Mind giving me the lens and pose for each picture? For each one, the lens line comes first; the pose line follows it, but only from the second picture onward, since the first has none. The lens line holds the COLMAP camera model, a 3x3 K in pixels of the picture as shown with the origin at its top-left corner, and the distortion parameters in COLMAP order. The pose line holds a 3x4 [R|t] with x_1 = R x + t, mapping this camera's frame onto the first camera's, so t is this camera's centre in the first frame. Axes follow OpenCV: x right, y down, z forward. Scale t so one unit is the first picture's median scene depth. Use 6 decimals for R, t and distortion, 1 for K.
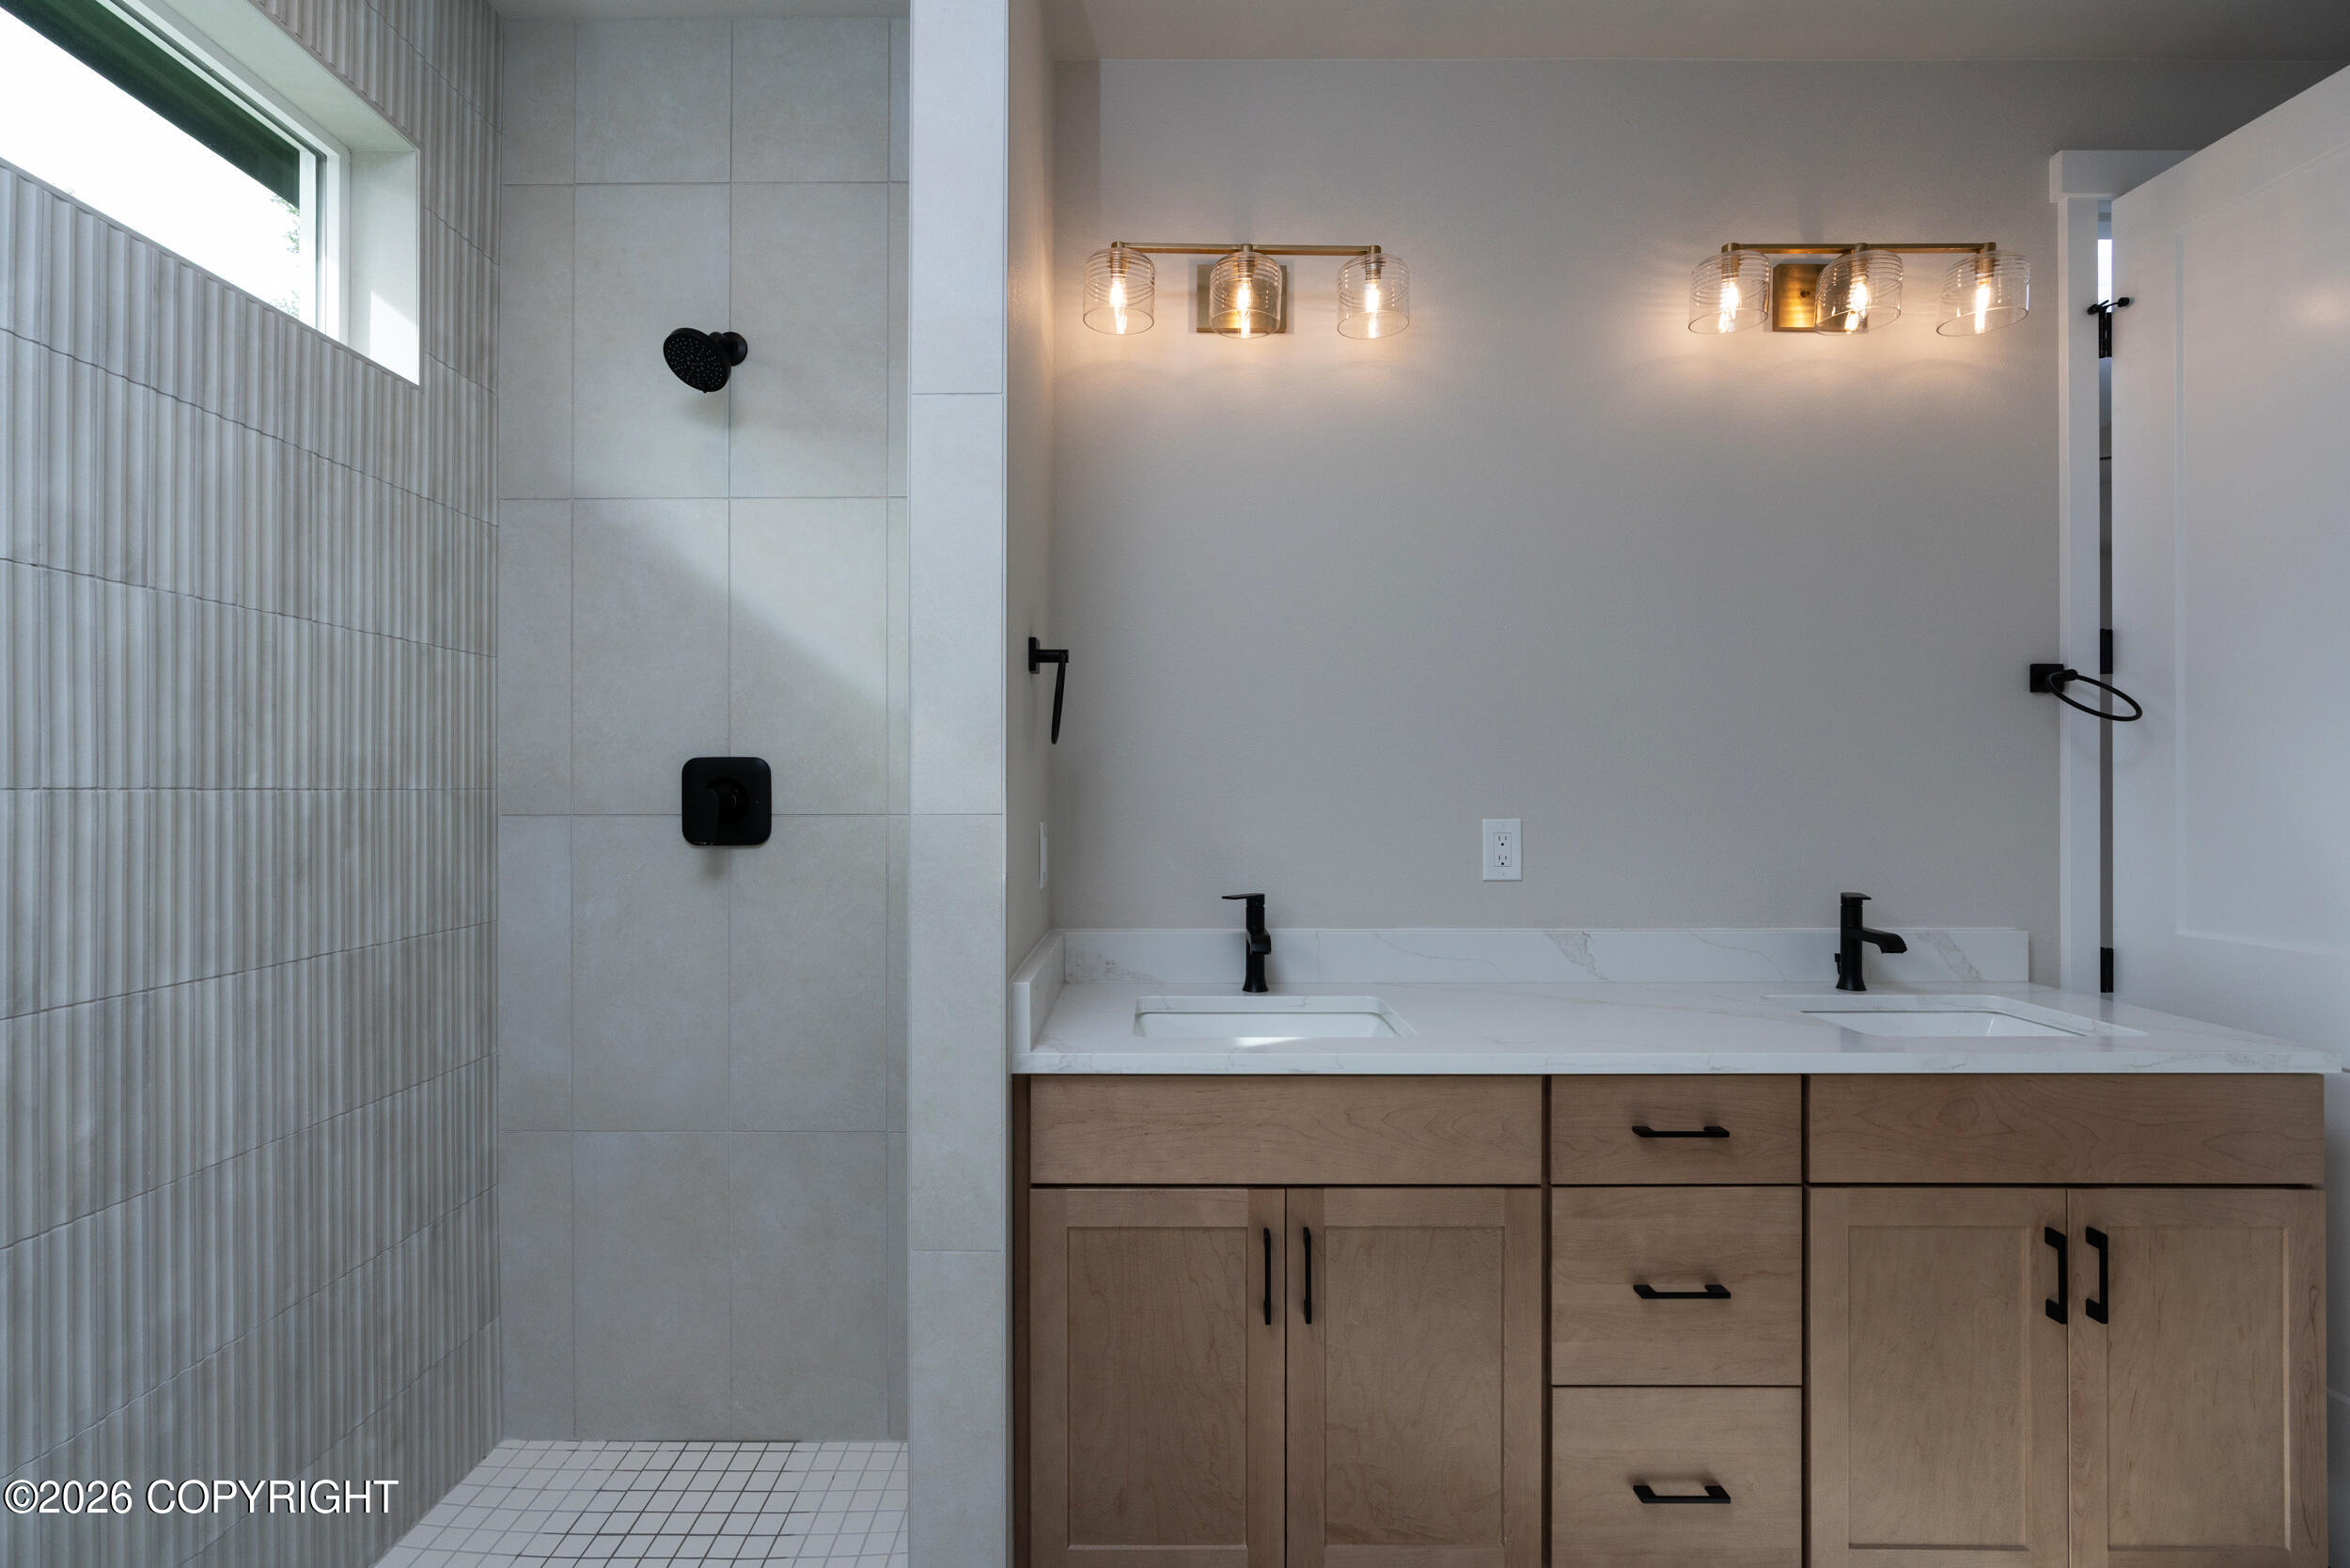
lens RADIAL K [[1047.4, 0, 1164.0], [0, 1047.4, 785.1], [0, 0, 1]] dist [-0.013923, 0.006714]
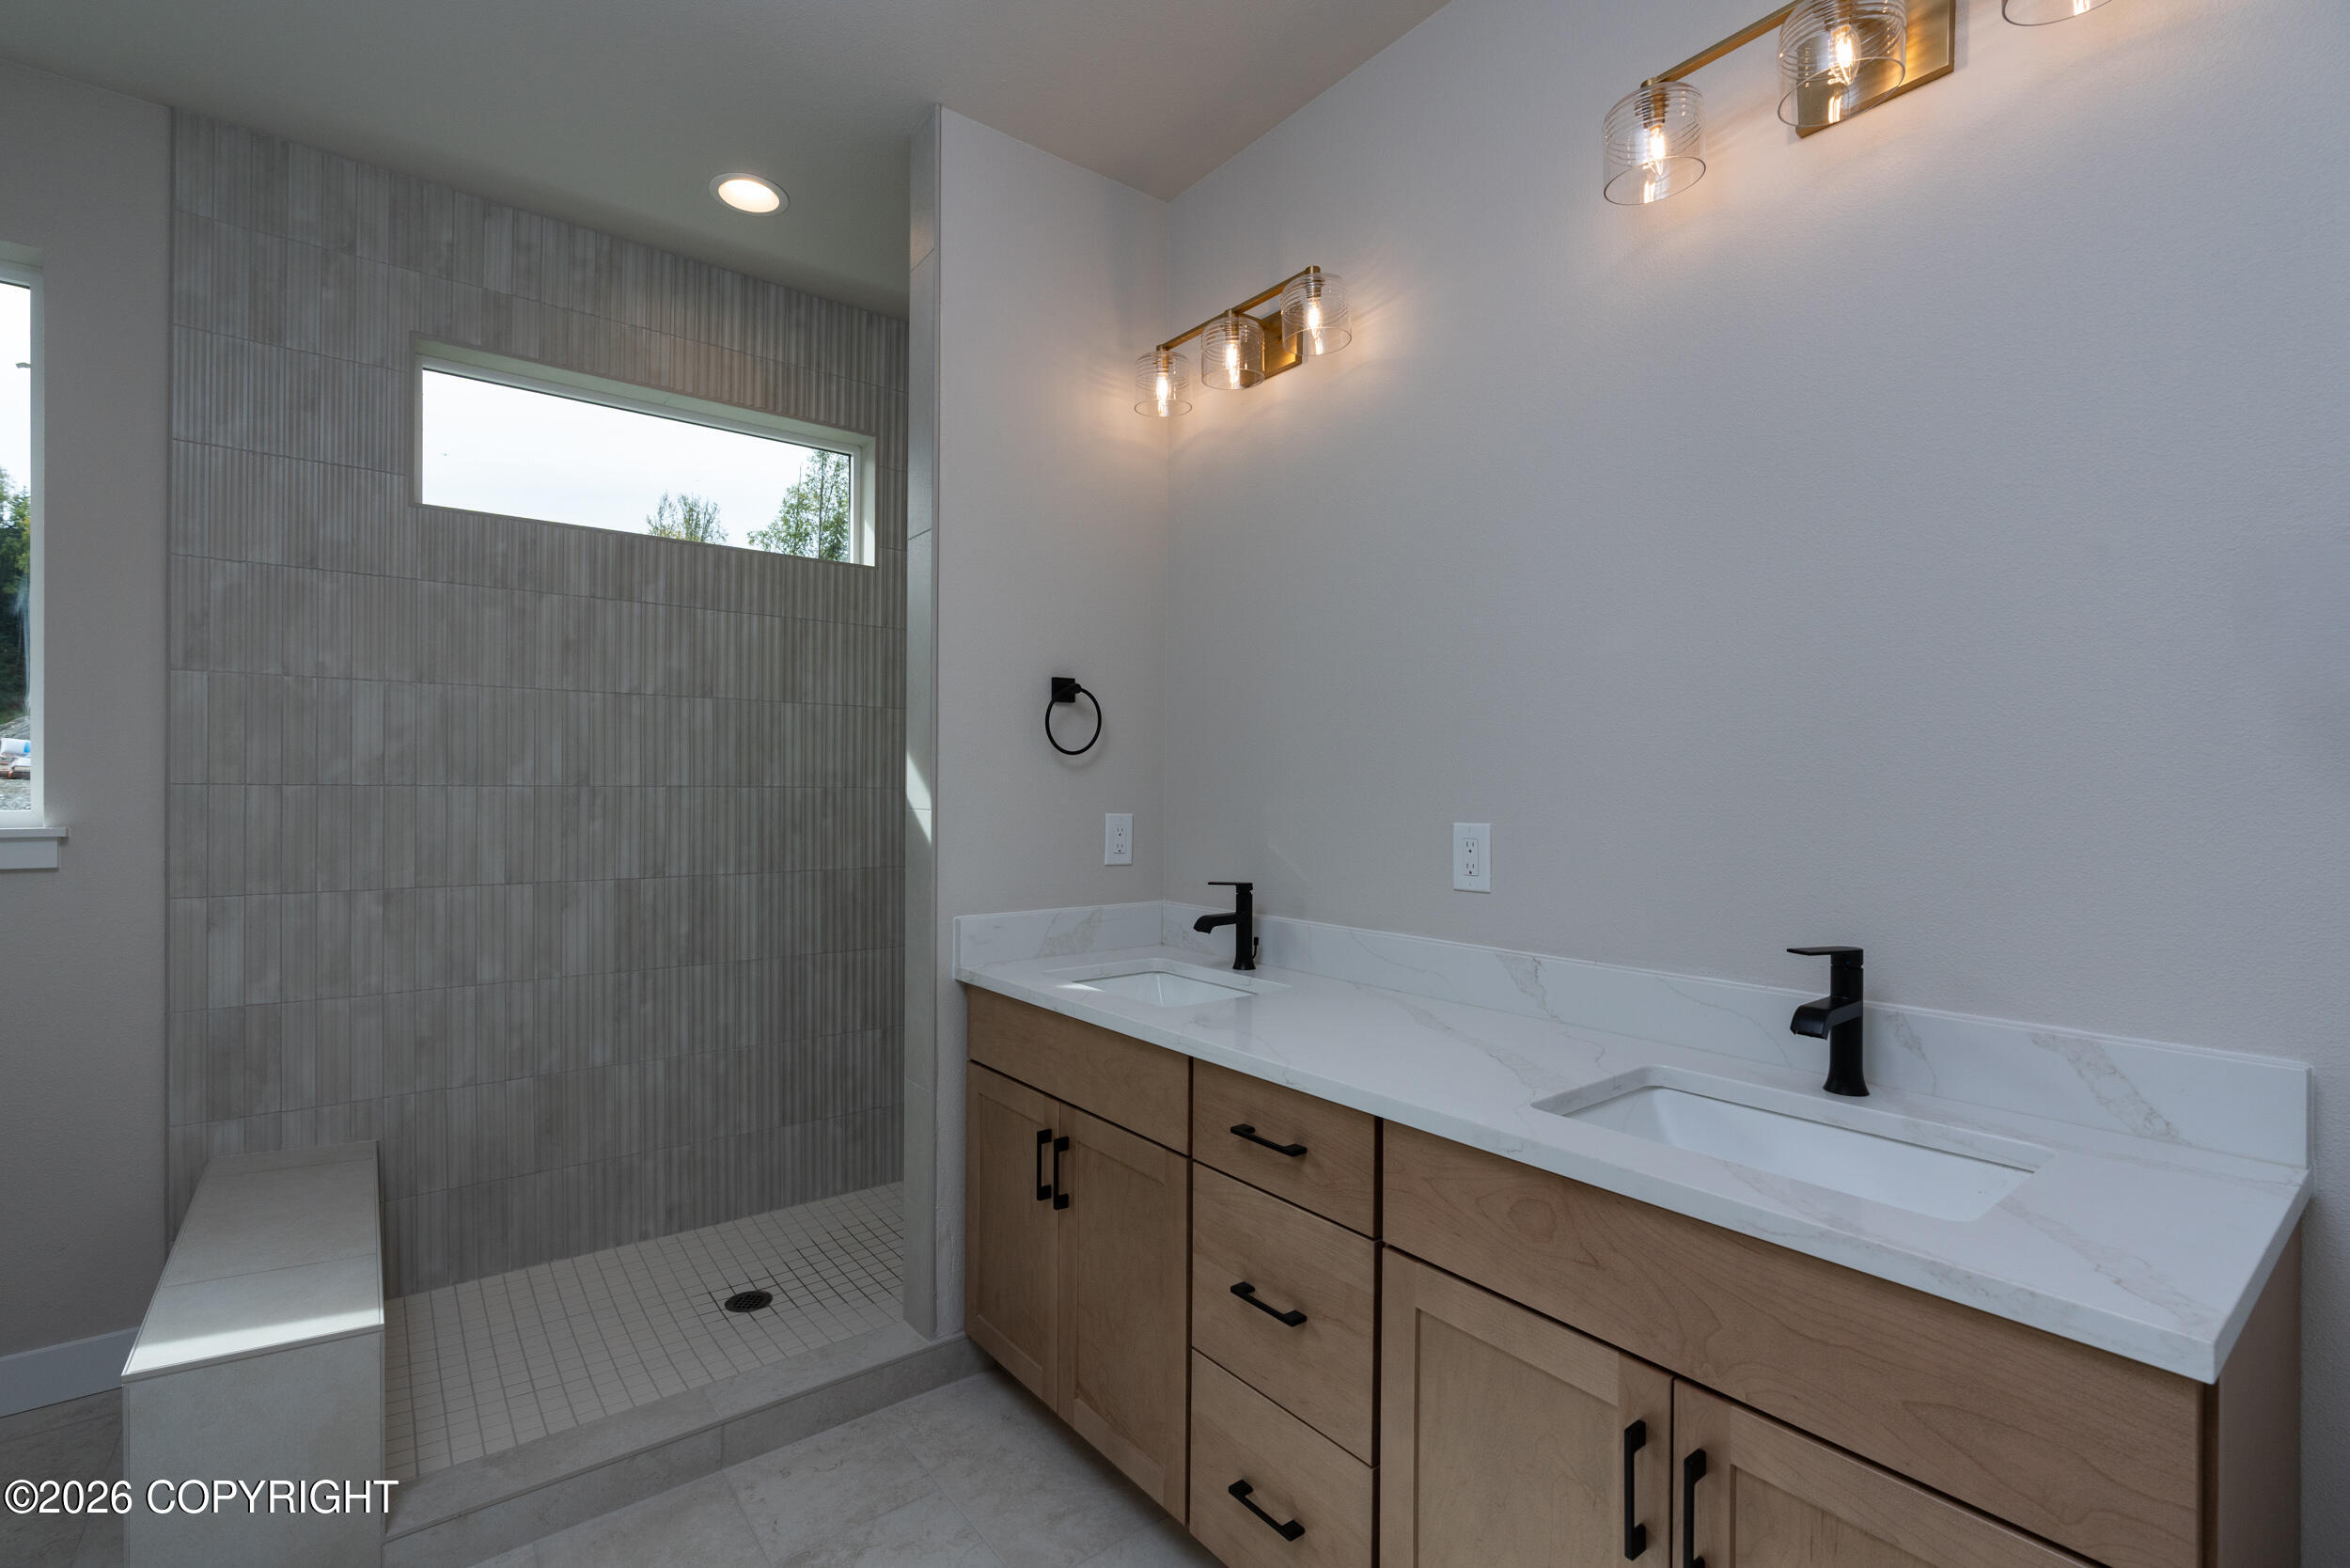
lens RADIAL K [[1047.4, 0, 1165.0], [0, 1047.4, 783.9], [0, 0, 1]] dist [-0.013923, 0.006714]
pose [[0.614094, -0.000378, -0.789233, 1.210853], [-0.000398, 1.000000, -0.000788, -0.001050], [0.789233, 0.000799, 0.614094, 0.320664]]
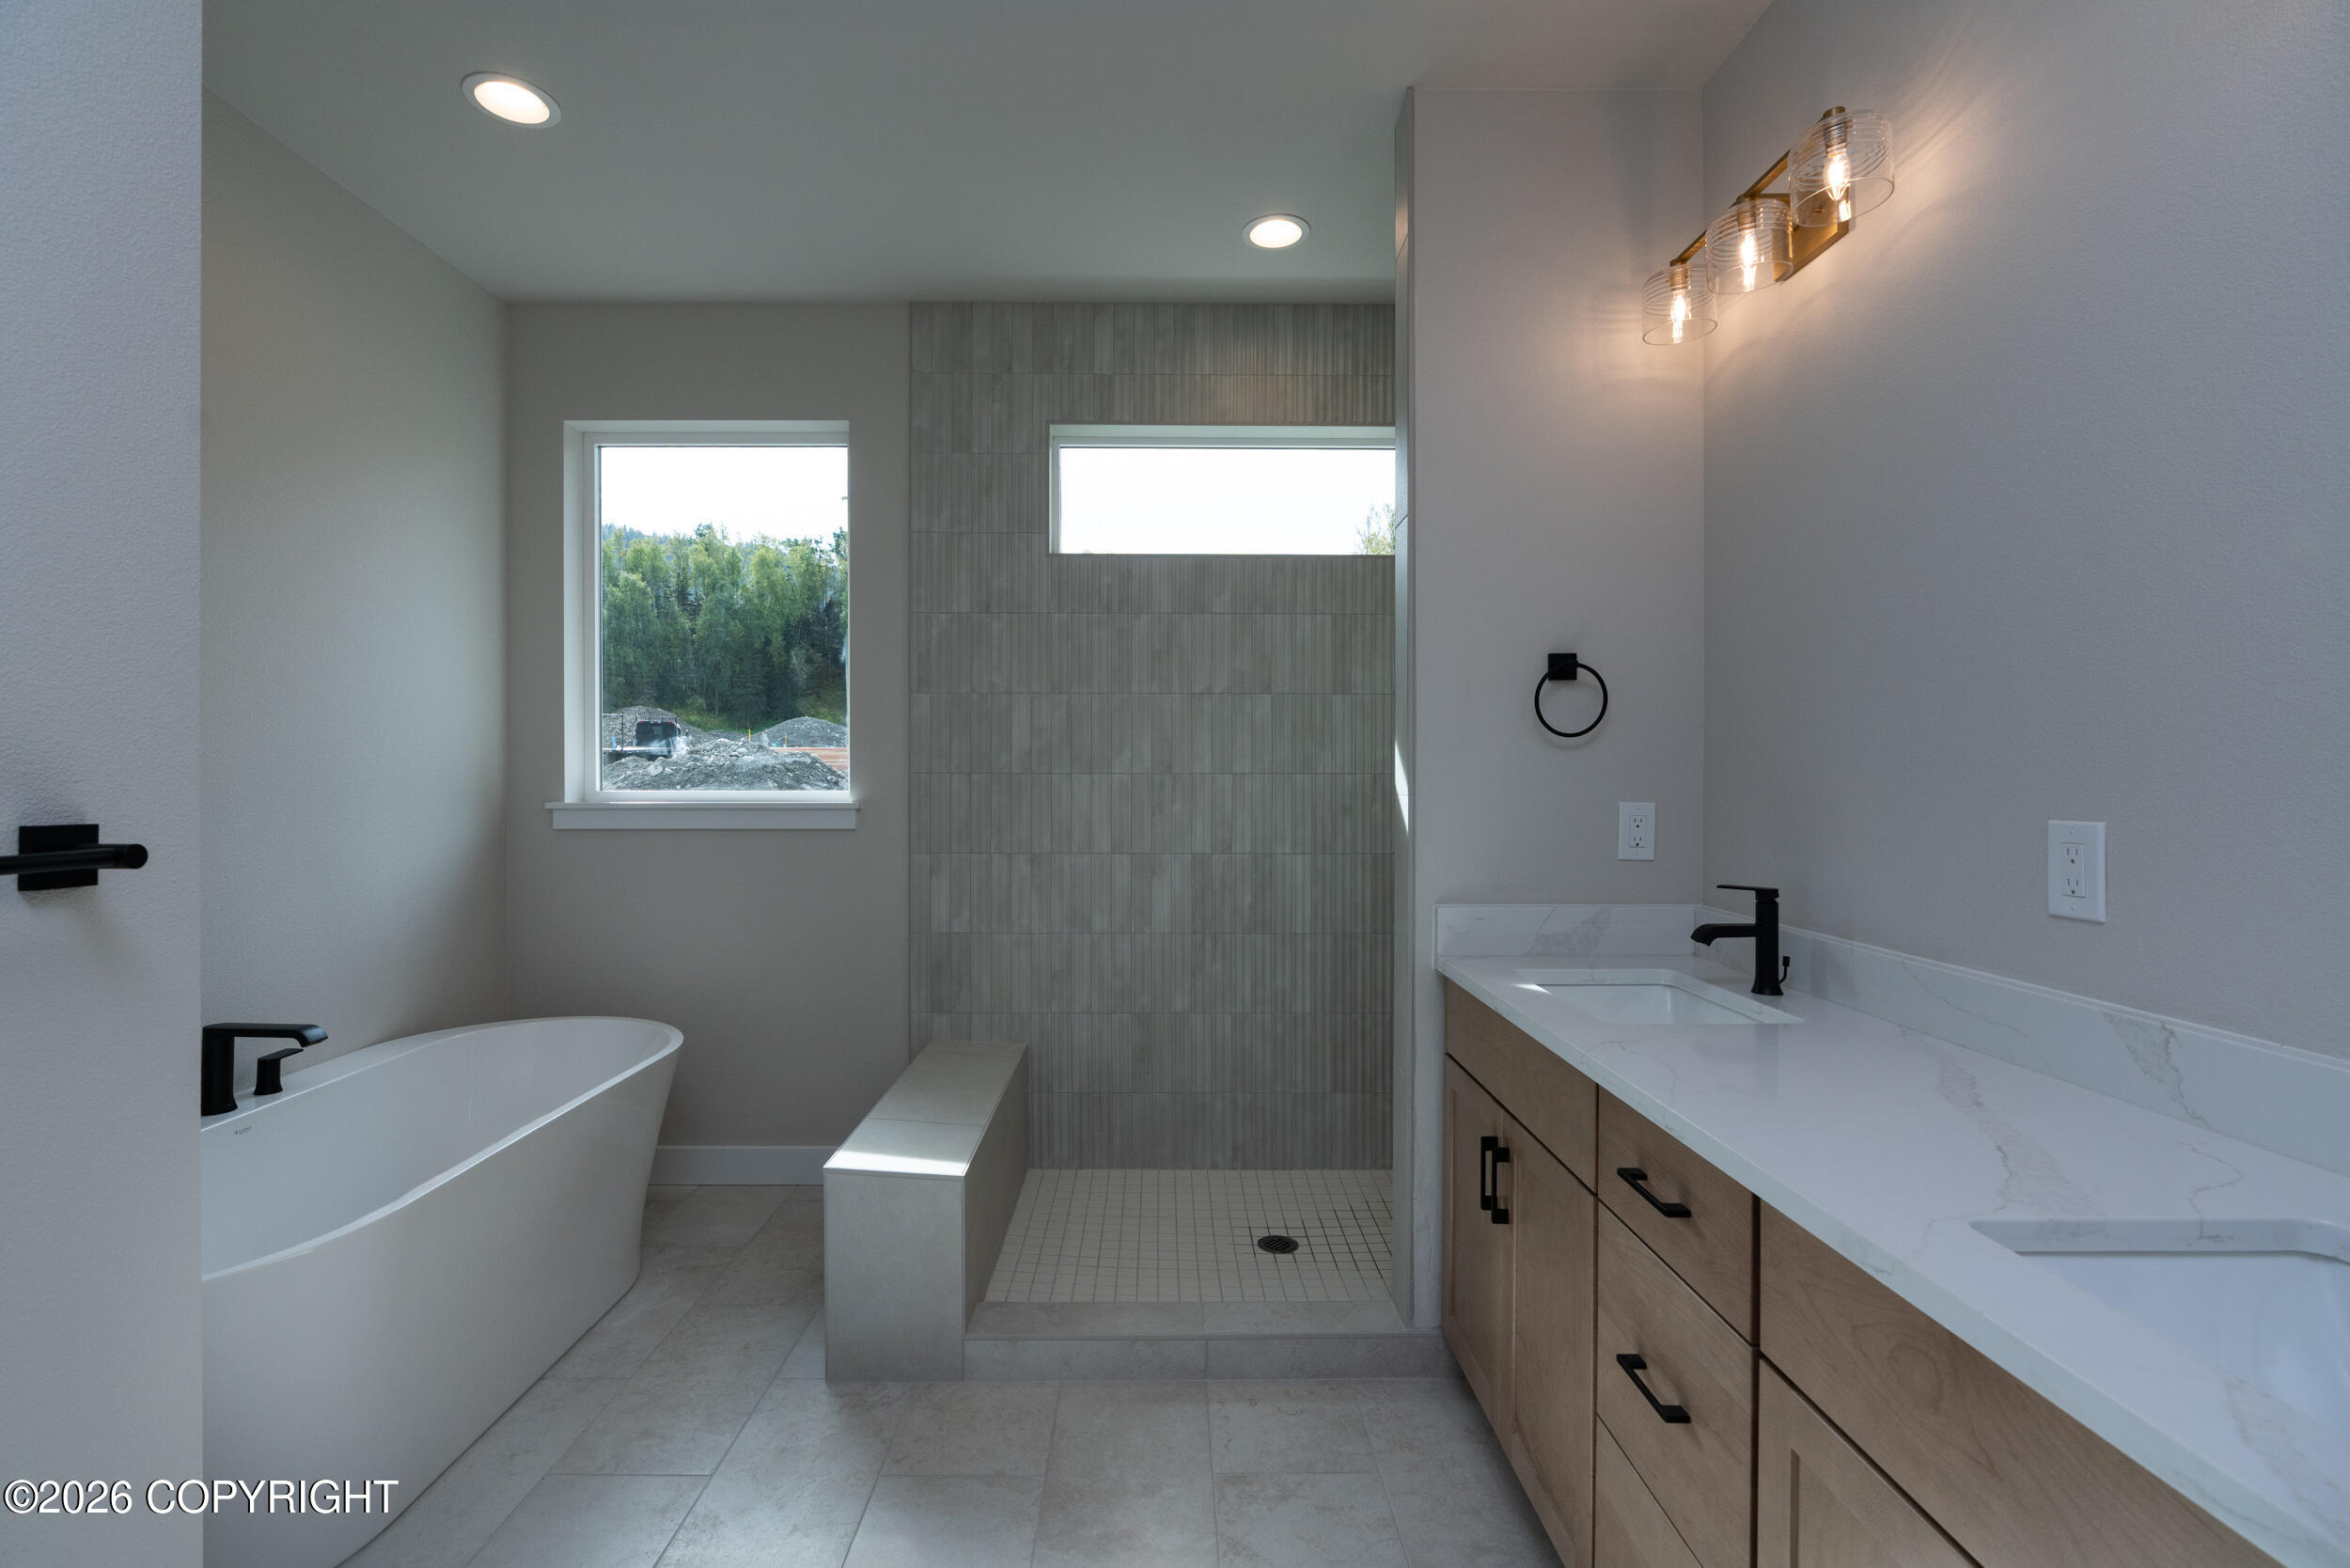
lens RADIAL K [[1047.4, 0, 1164.6], [0, 1047.4, 771.4], [0, 0, 1]] dist [-0.013923, 0.006714]
pose [[0.008840, -0.002181, -0.999959, 1.312498], [0.003995, 0.999990, -0.002146, 0.002002], [0.999953, -0.003976, 0.008849, 0.610065]]
